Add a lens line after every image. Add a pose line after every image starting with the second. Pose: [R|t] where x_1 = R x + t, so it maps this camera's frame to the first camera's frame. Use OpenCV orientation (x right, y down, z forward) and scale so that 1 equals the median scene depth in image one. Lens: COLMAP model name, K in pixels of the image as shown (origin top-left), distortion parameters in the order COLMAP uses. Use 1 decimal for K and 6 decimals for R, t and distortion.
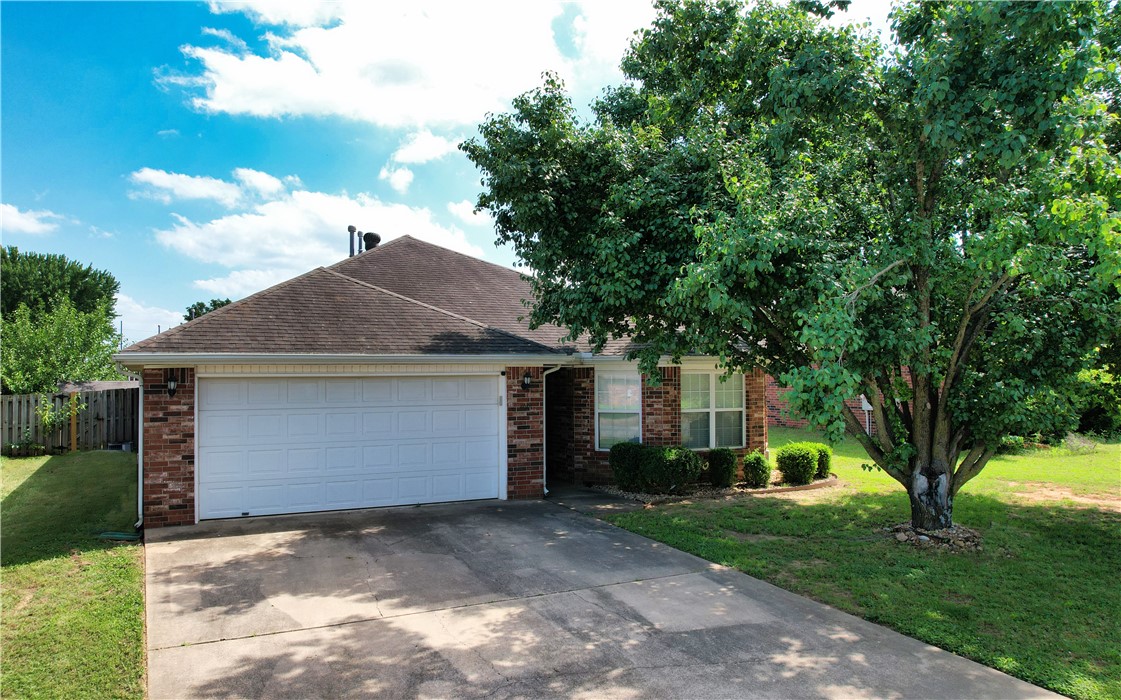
lens RADIAL K [[795.1, 0, 508.2], [0, 795.1, 349.5], [0, 0, 1]] dist [-0.053616, 0.001388]
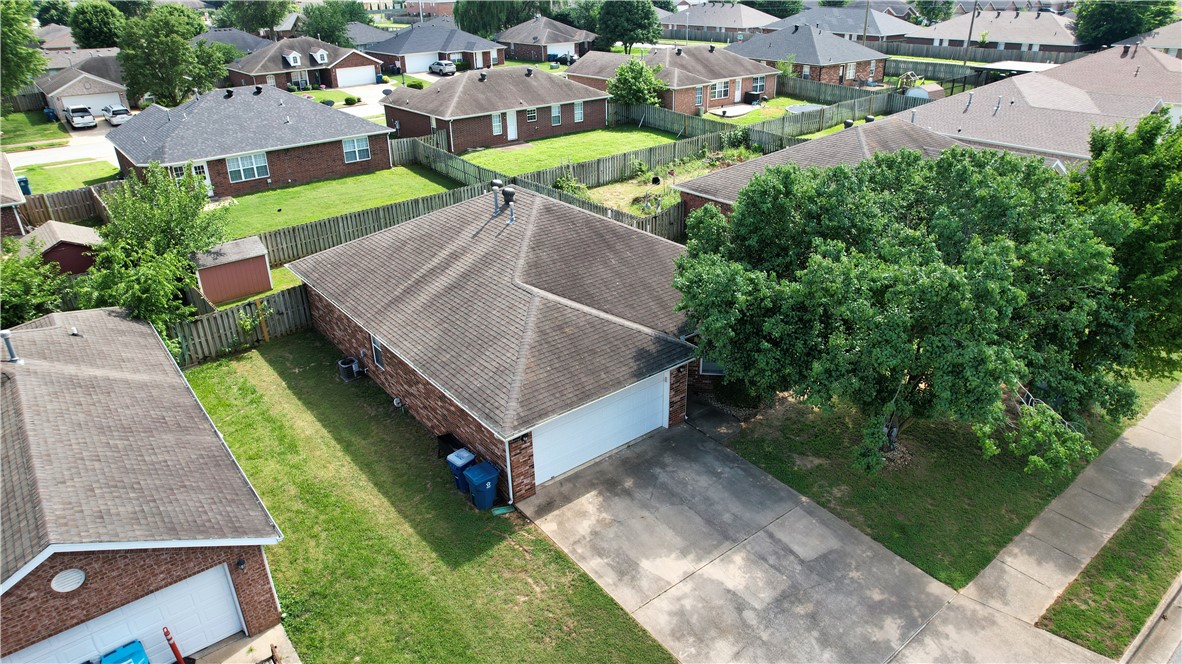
lens RADIAL K [[755.6, 0, 595.9], [0, 755.6, 333.9], [0, 0, 1]] dist [-0.077842, 0.068583]
pose [[0.971393, -0.110753, 0.210069, -0.588495], [0.001641, 0.887697, 0.460424, -0.935639], [-0.237471, -0.446908, 0.862485, -0.412431]]
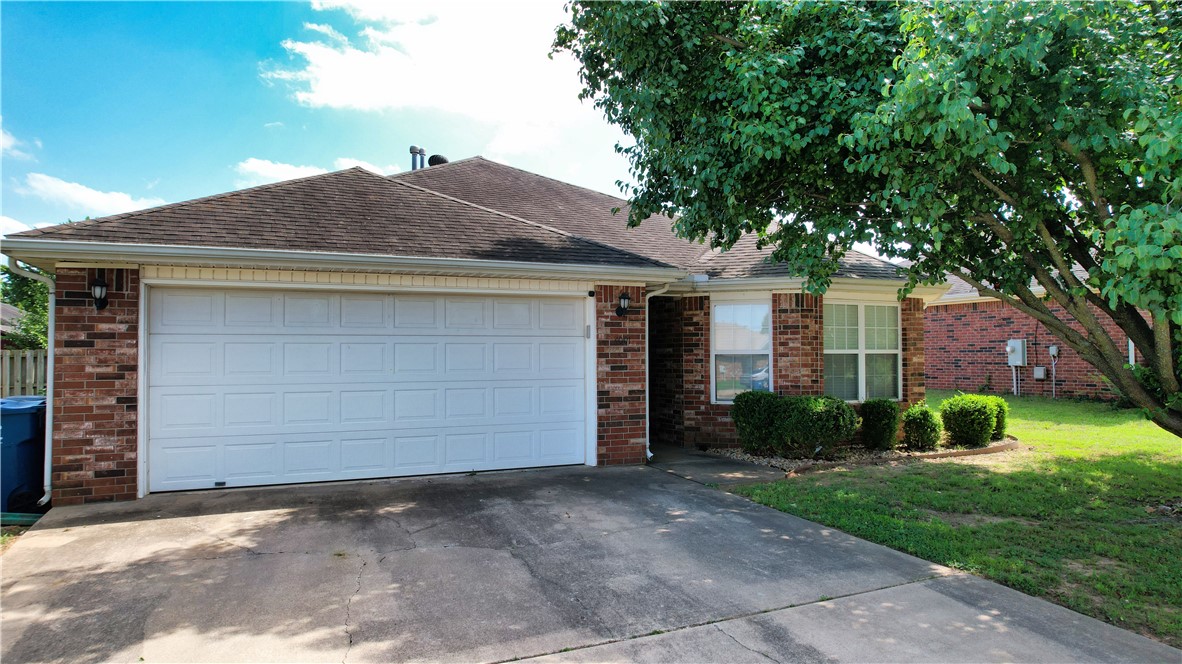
lens RADIAL K [[755.6, 0, 595.9], [0, 755.6, 333.9], [0, 0, 1]] dist [-0.077842, 0.068583]
pose [[0.999994, -0.000234, -0.003327, 0.000282], [0.000243, 0.999997, 0.002603, 0.077118], [0.003327, -0.002604, 0.999991, 0.358539]]
